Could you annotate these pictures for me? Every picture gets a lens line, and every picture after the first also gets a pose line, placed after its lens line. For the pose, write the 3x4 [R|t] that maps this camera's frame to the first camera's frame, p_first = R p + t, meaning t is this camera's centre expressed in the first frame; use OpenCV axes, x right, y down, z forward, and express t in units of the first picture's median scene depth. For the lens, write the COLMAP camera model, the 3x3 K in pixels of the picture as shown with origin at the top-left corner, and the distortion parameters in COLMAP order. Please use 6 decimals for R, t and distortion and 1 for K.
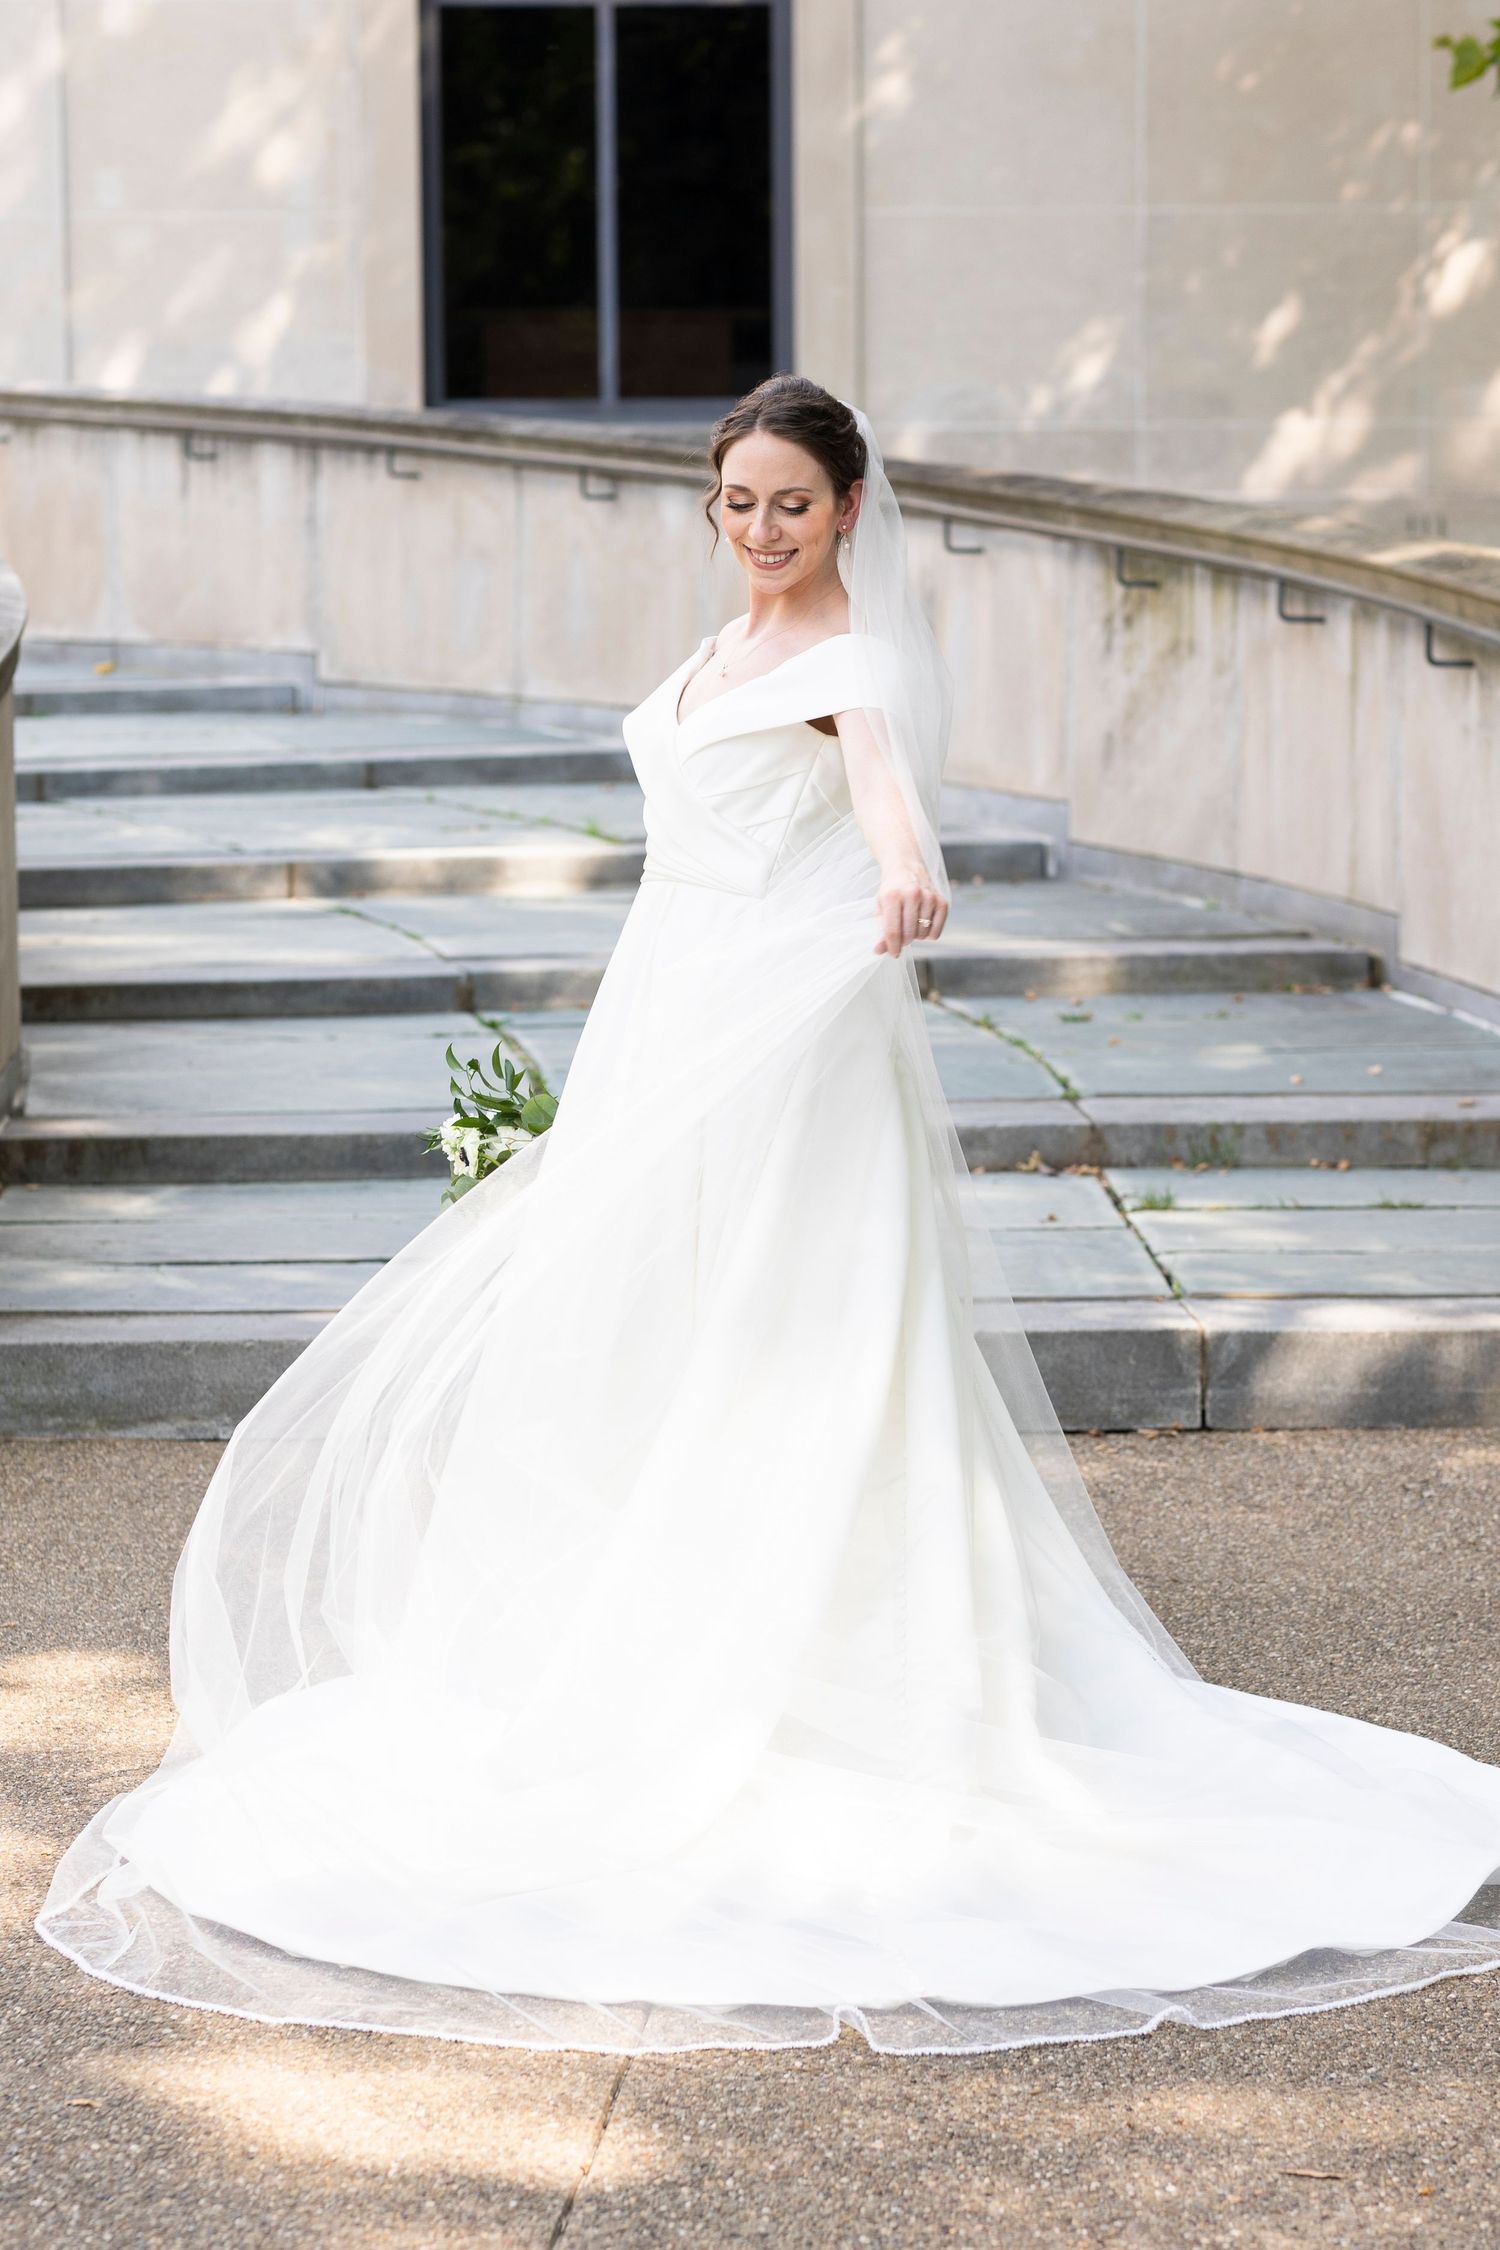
lens RADIAL K [[6012.2, 0, 750.0], [0, 6012.2, 1125.0], [0, 0, 1]] dist [0.057533, 1.029801]
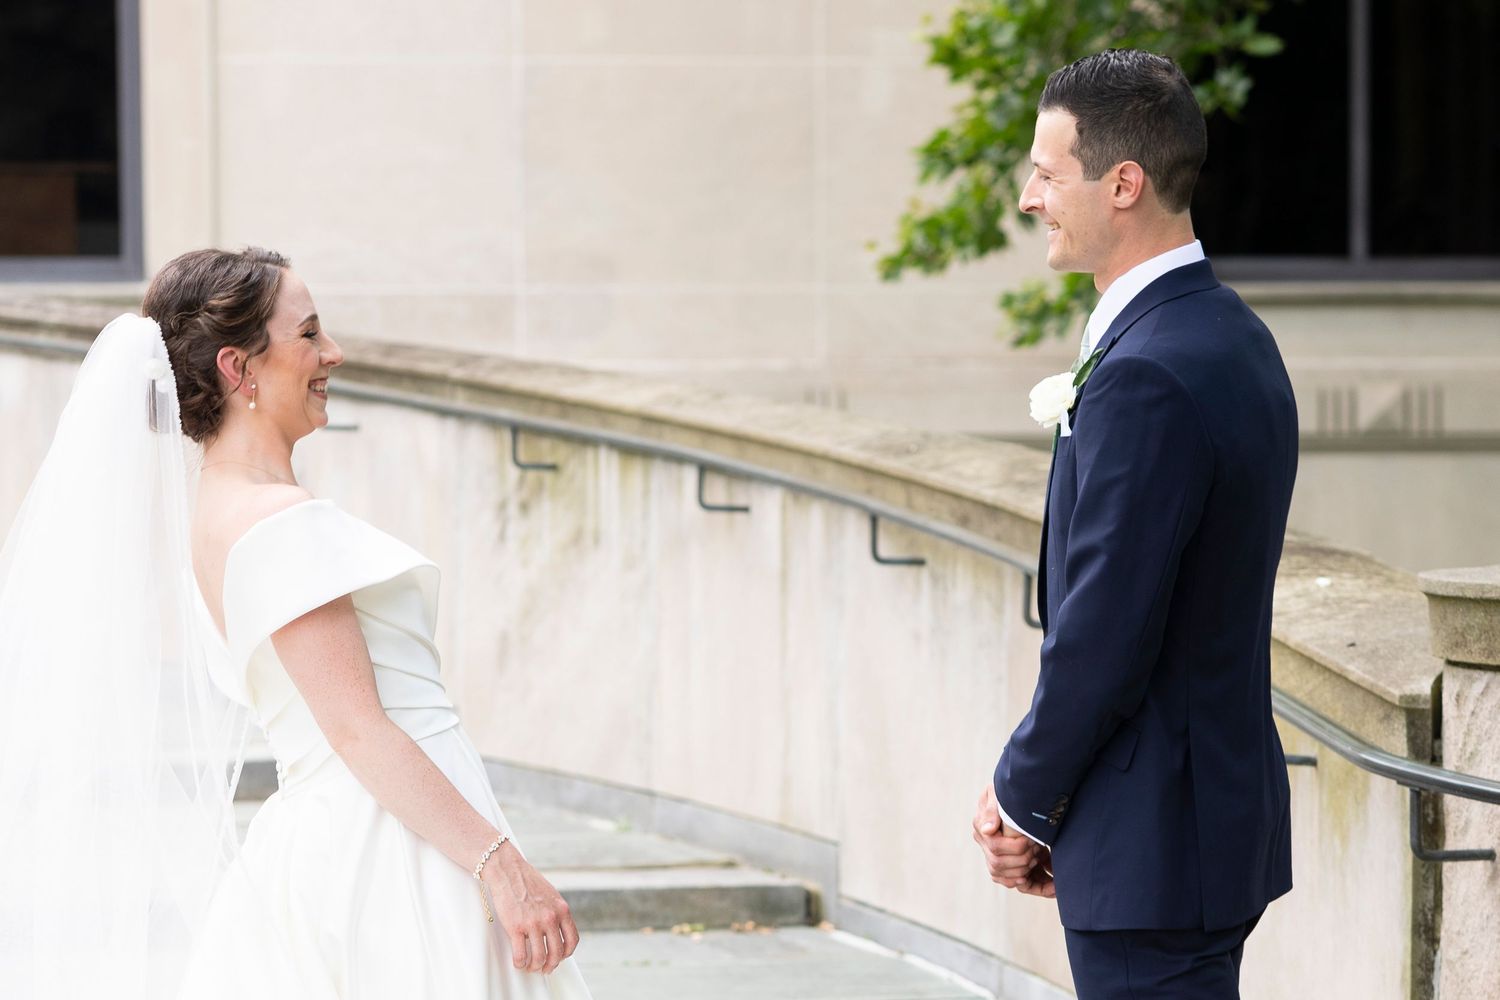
lens RADIAL K [[5982.2, 0, 750.0], [0, 5982.2, 500.0], [0, 0, 1]] dist [-0.192466, 0.085365]
pose [[0.994287, -0.000471, 0.106743, 0.001256], [0.009115, 0.996713, -0.080502, -0.013699], [-0.106354, 0.081015, 0.991022, 0.120579]]
